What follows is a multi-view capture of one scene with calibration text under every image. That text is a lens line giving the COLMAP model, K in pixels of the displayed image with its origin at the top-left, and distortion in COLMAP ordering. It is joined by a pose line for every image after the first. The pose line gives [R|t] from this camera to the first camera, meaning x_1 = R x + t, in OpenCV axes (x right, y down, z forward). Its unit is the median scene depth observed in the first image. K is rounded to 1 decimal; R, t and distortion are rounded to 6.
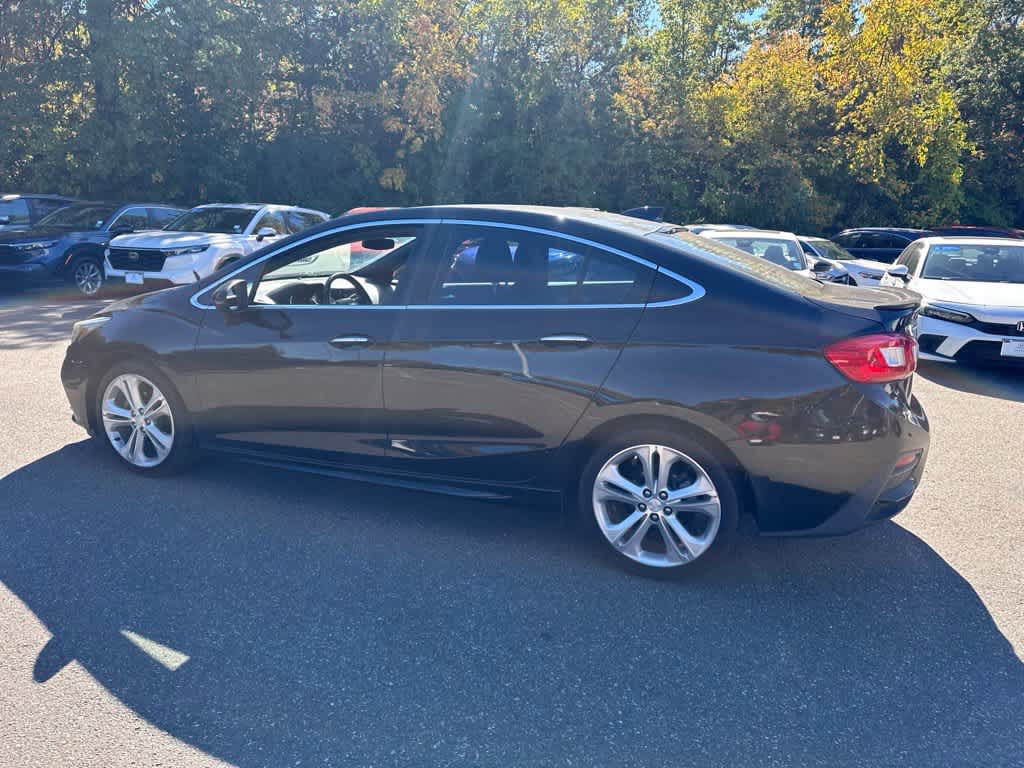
lens RADIAL K [[712.0, 0, 512.6], [0, 712.0, 390.4], [0, 0, 1]] dist [0.018649, -0.025918]
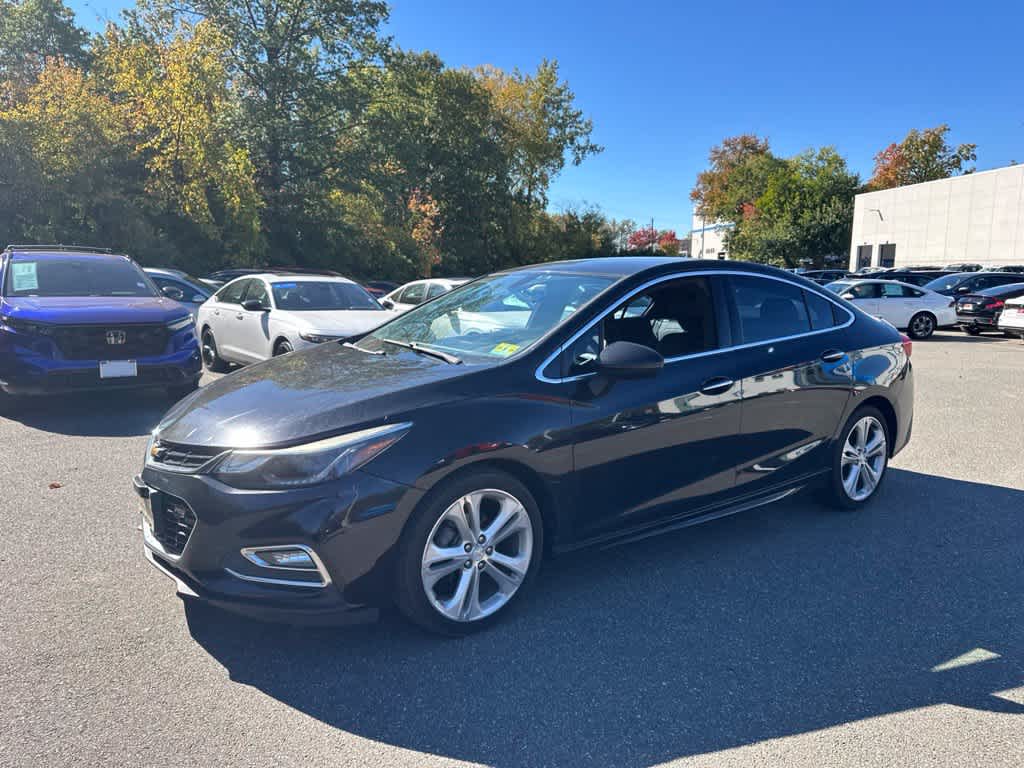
lens RADIAL K [[712.0, 0, 507.7], [0, 712.0, 385.5], [0, 0, 1]] dist [0.018649, -0.025918]
pose [[0.538725, -0.139649, 0.830827, -1.051441], [0.189131, 0.981042, 0.042261, -0.143928], [-0.820978, 0.134368, 0.554924, 0.548060]]
